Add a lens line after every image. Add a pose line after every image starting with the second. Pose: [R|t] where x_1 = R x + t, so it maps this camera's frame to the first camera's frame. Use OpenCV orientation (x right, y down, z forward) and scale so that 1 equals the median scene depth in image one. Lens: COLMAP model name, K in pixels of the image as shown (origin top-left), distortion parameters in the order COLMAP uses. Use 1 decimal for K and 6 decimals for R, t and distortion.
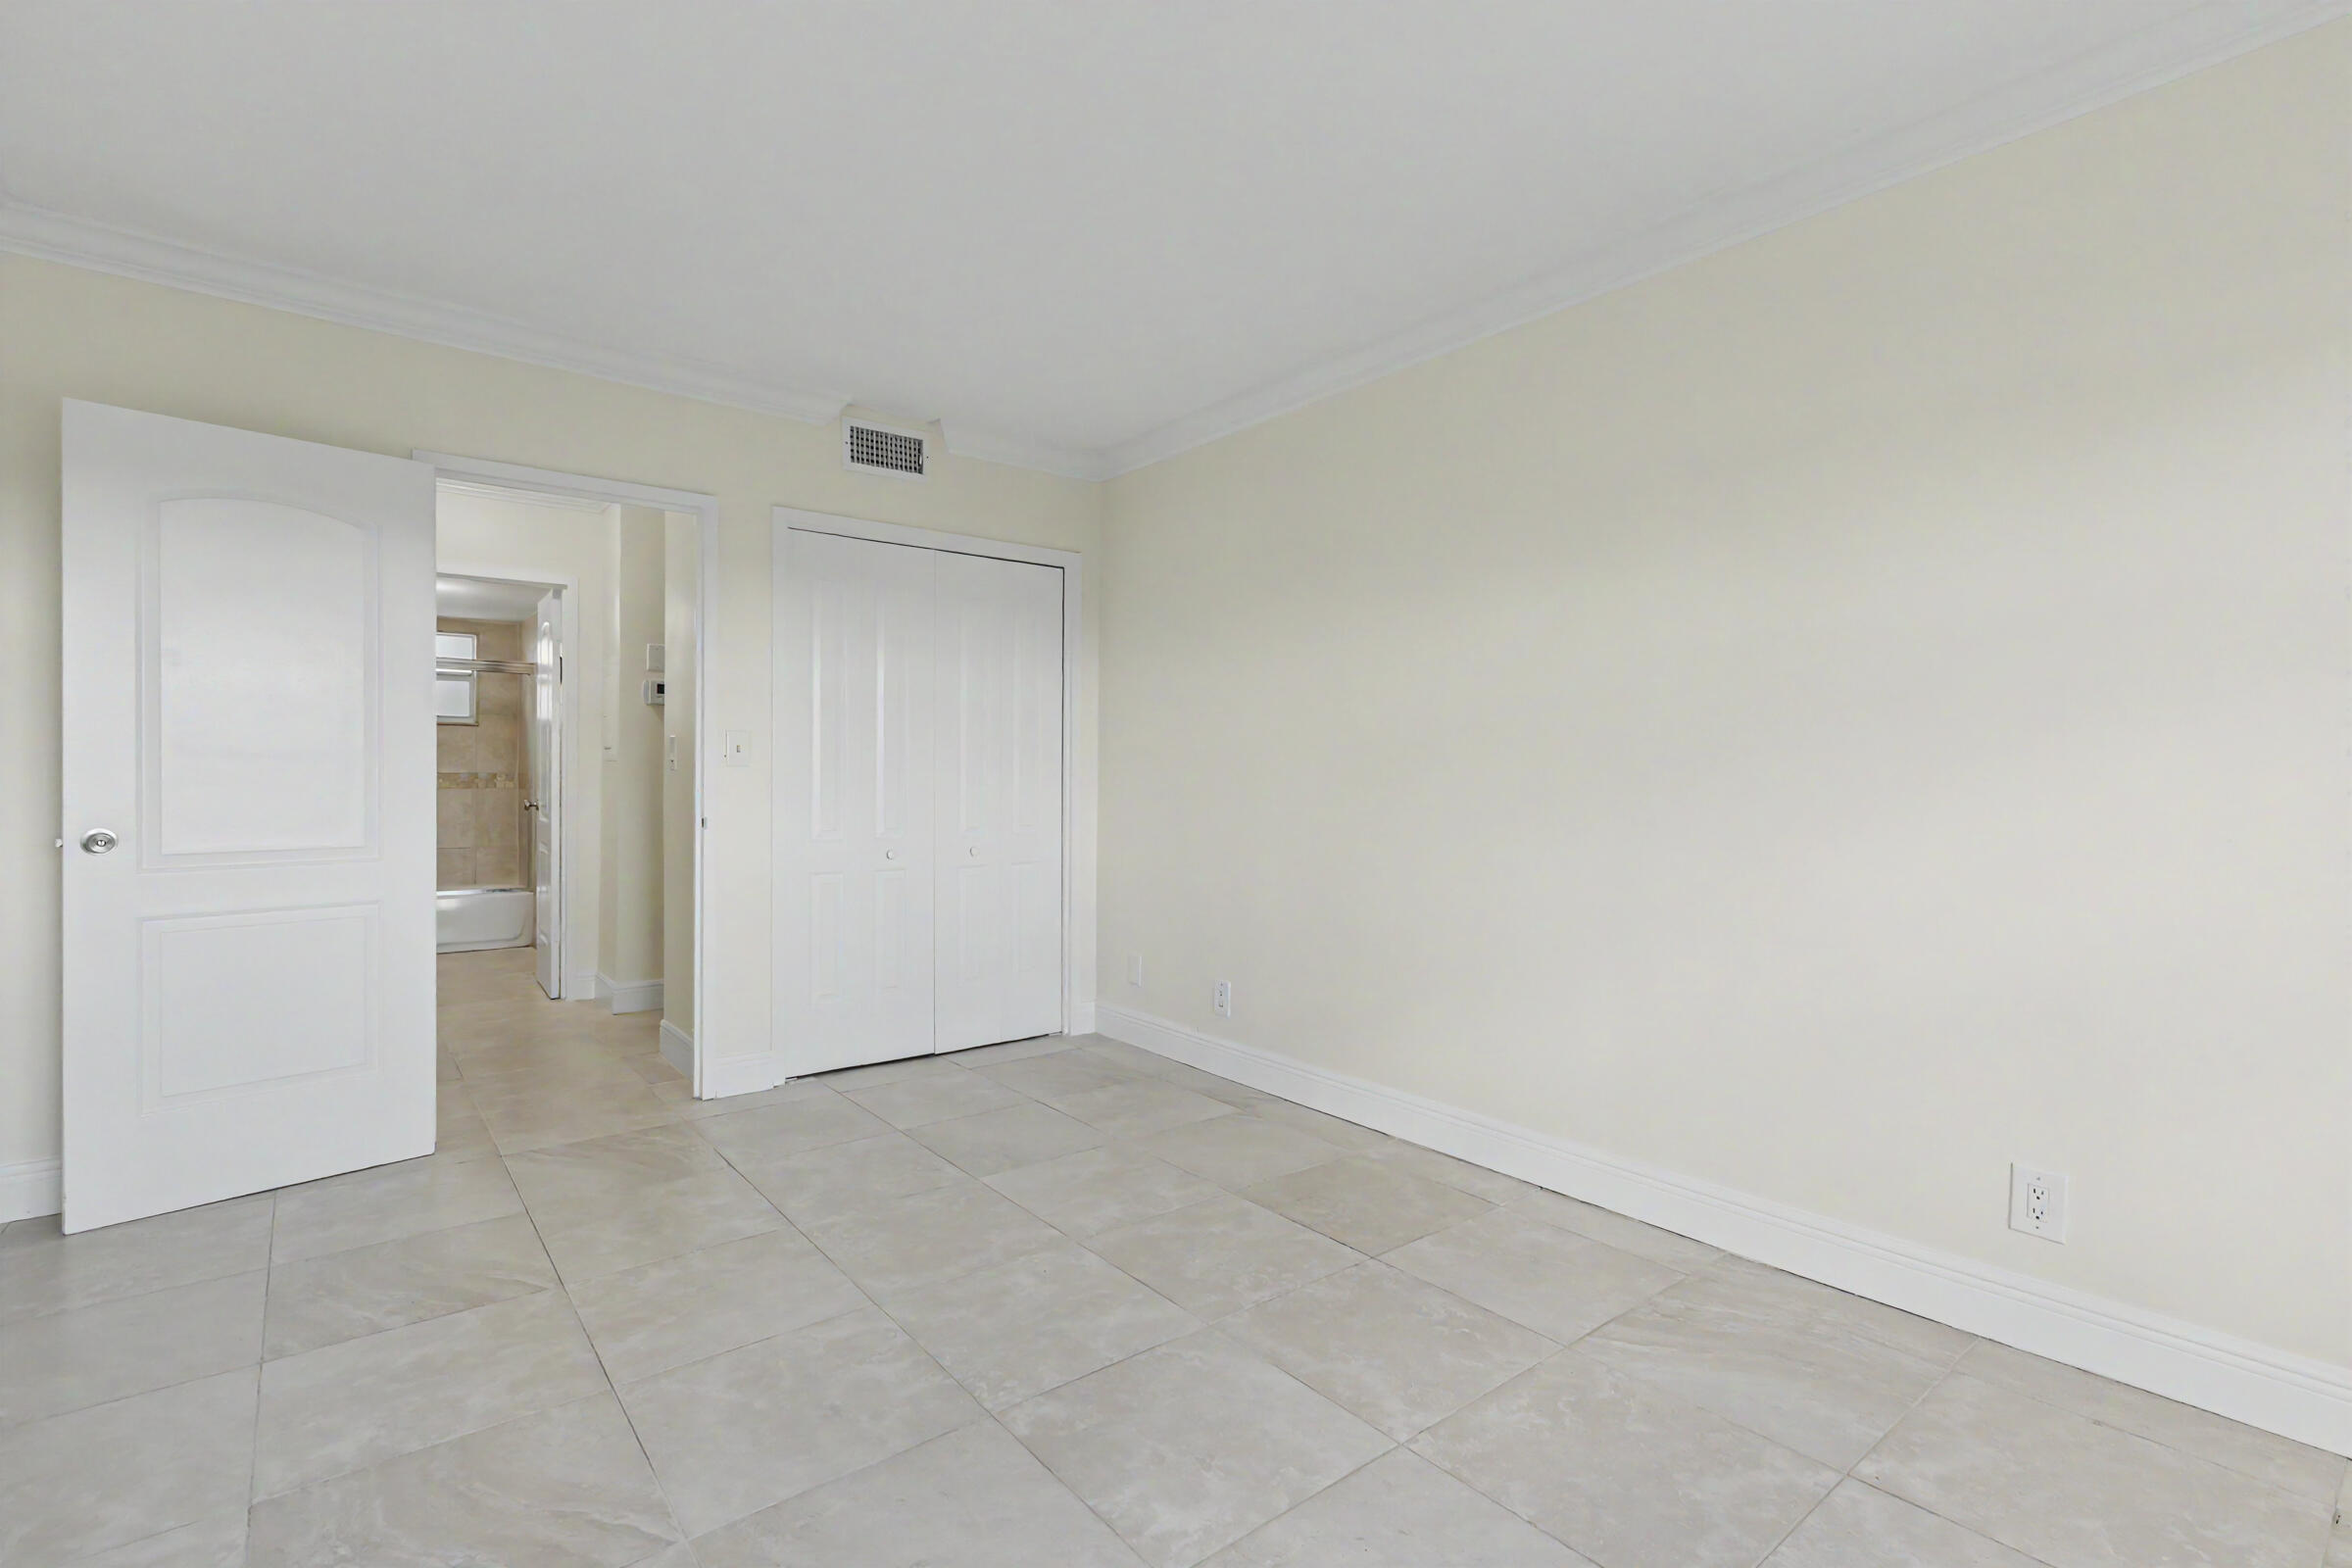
lens RADIAL K [[1089.6, 0, 1178.8], [0, 1089.6, 771.5], [0, 0, 1]] dist [0.007668, 0.000034]
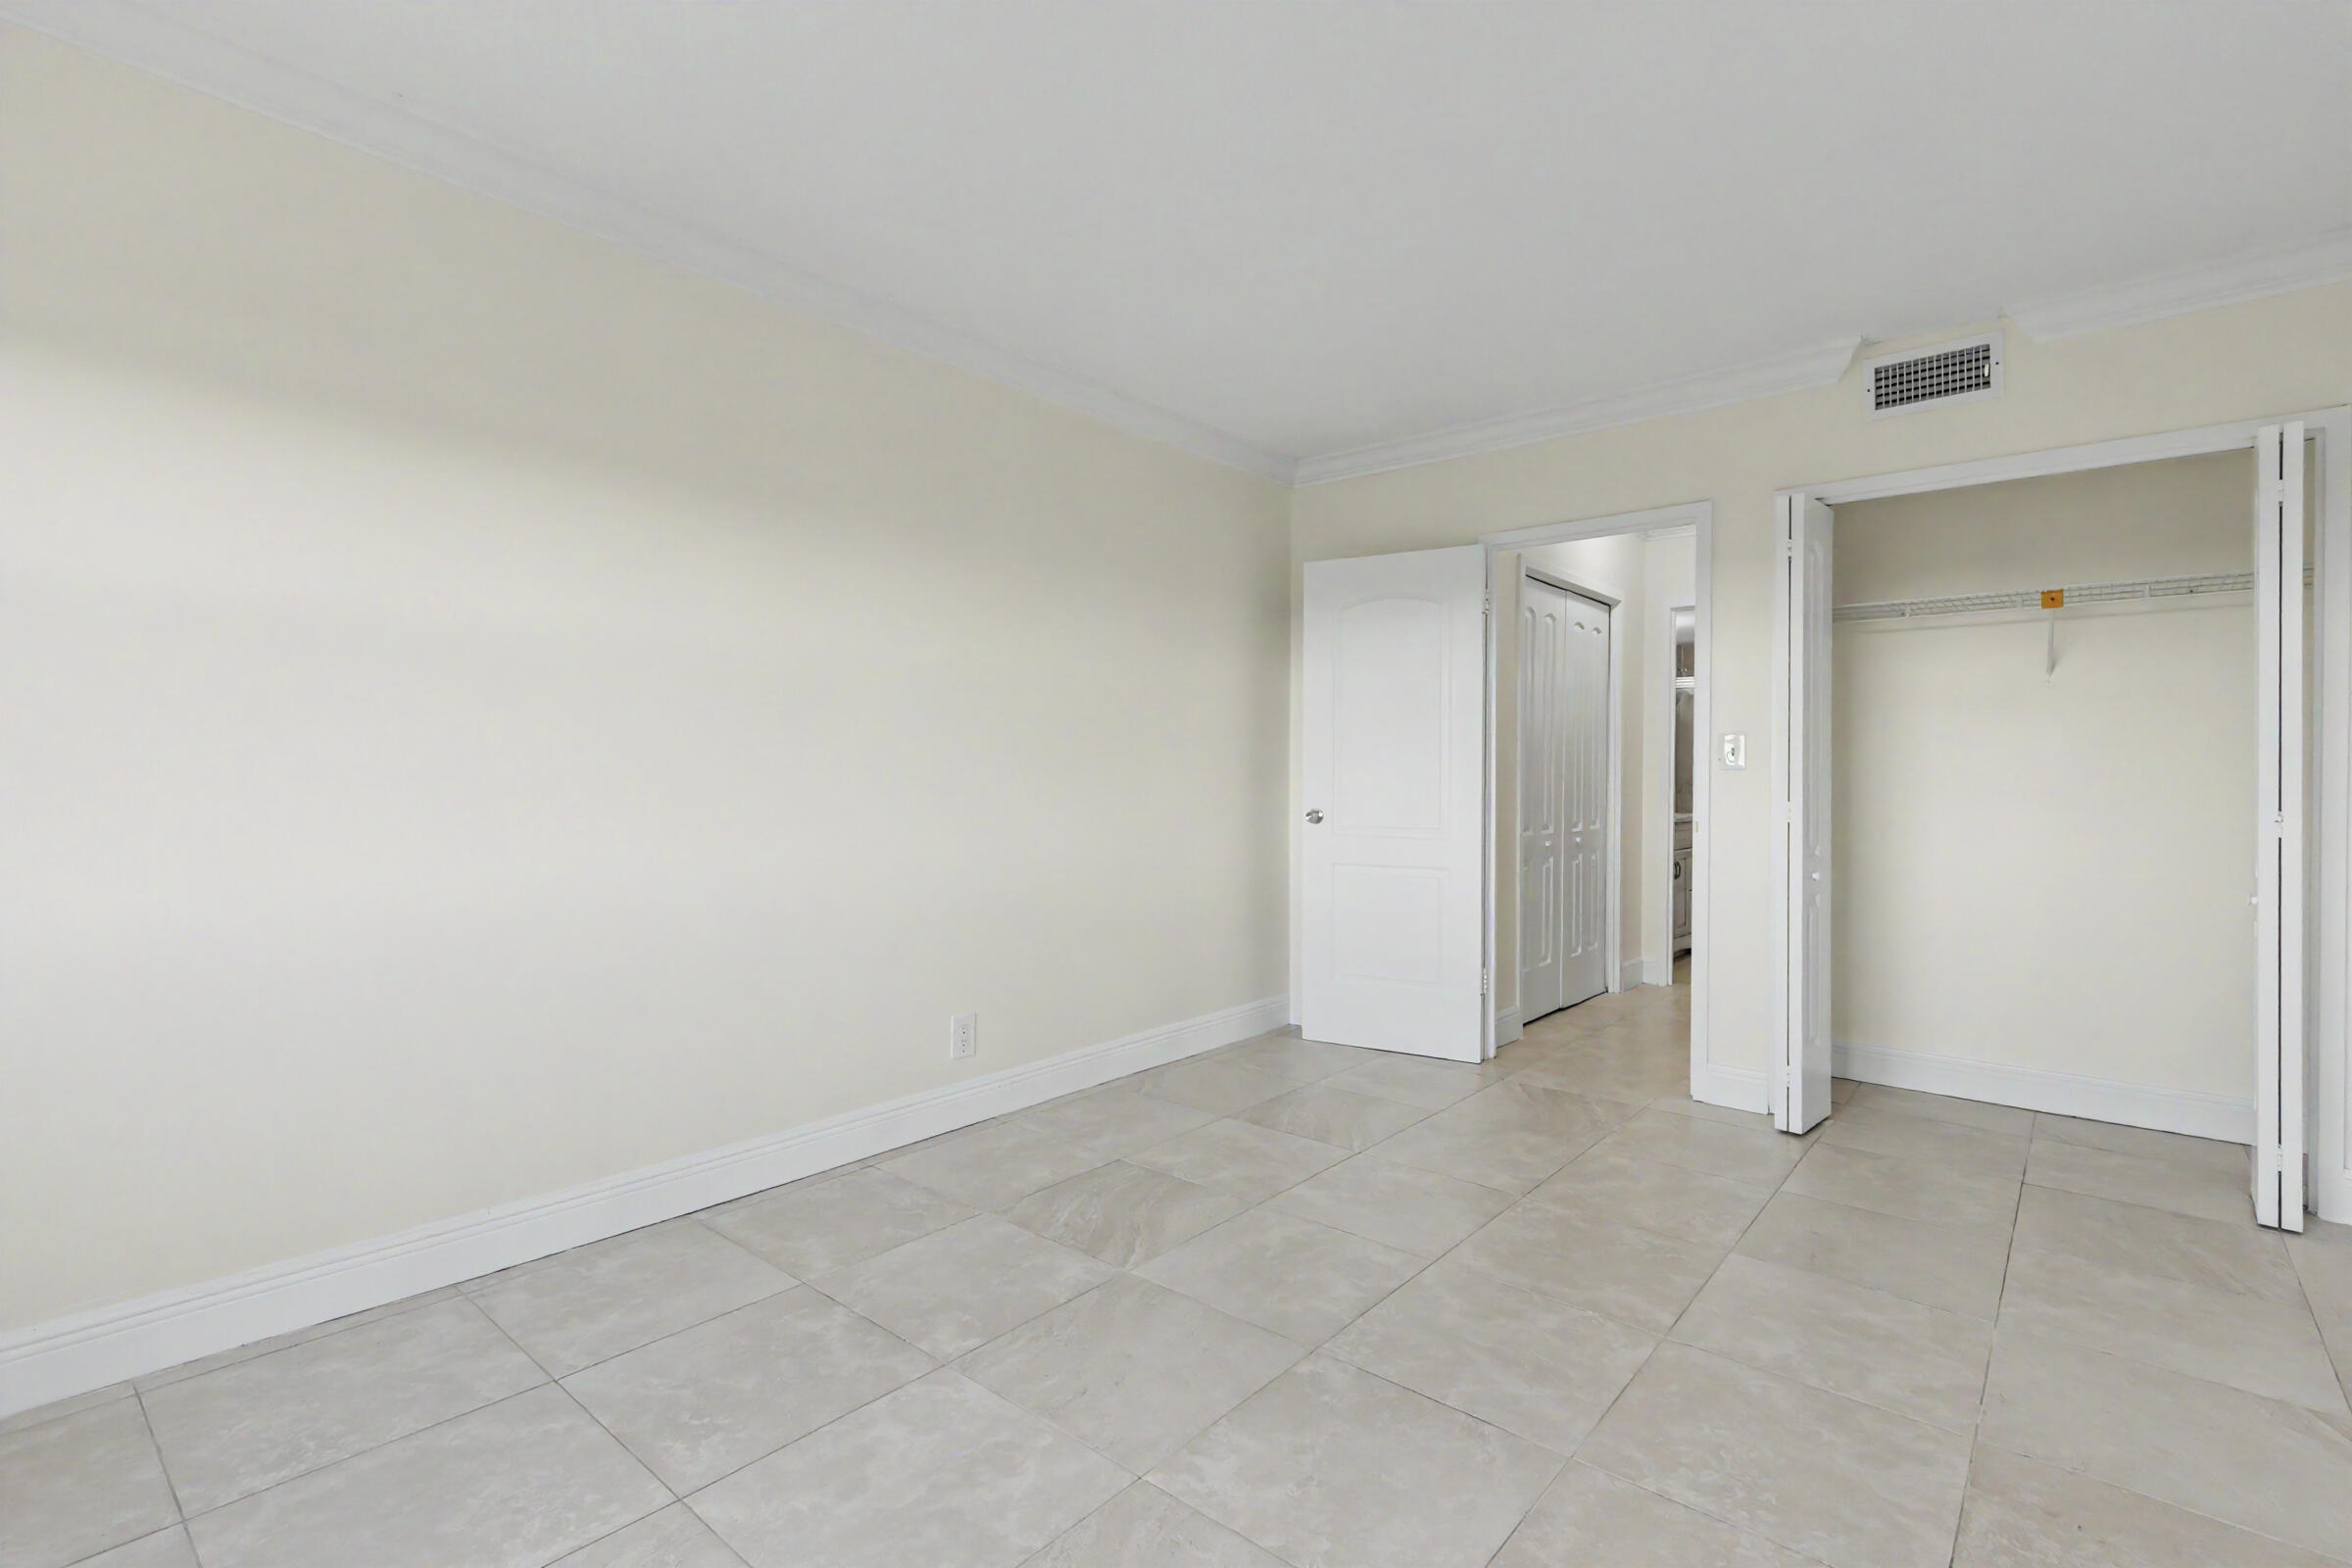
lens RADIAL K [[1076.0, 0, 1183.8], [0, 1076.0, 777.6], [0, 0, 1]] dist [0.004713, 0.000086]
pose [[0.190011, 0.000256, -0.981782, 0.562029], [-0.004132, 0.999991, -0.000539, 0.005006], [0.981773, 0.004159, 0.190010, 0.421452]]
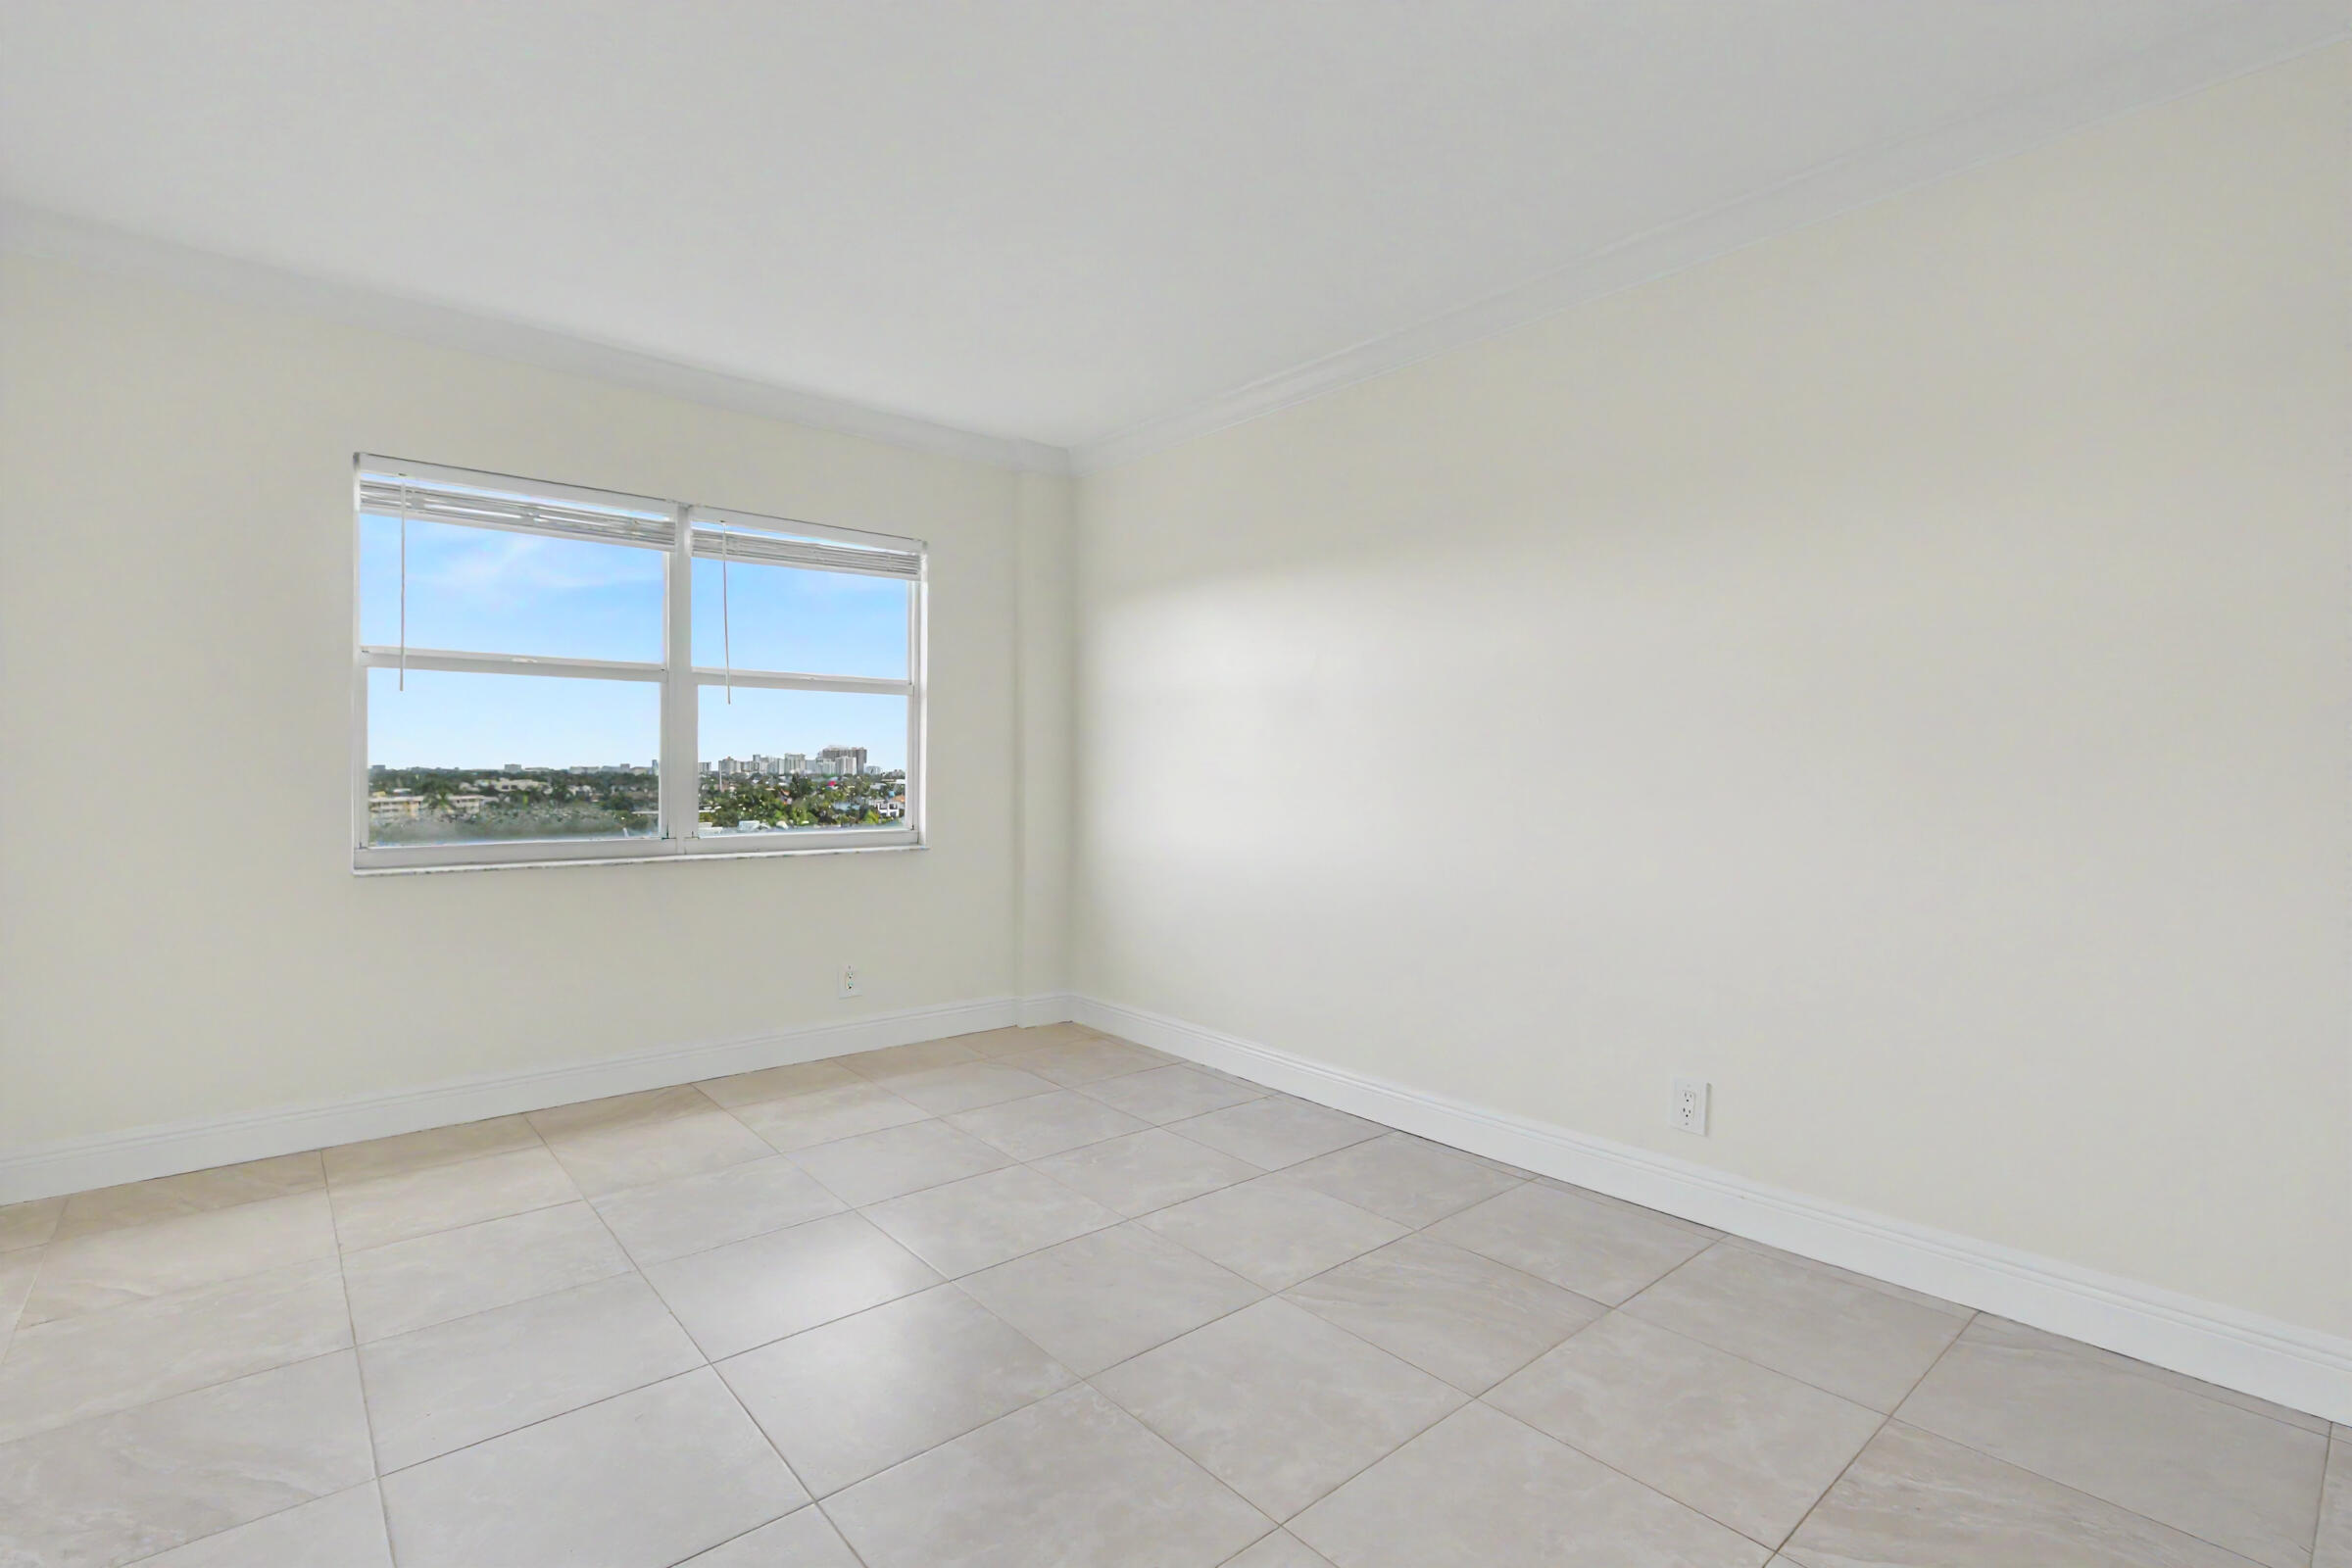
lens RADIAL K [[1076.0, 0, 1183.8], [0, 1076.0, 777.6], [0, 0, 1]] dist [0.004713, 0.000086]
pose [[-0.999140, -0.009462, -0.040379, -0.140776], [-0.009633, 0.999945, 0.004033, 0.004369], [0.040339, 0.004418, -0.999176, 1.300007]]
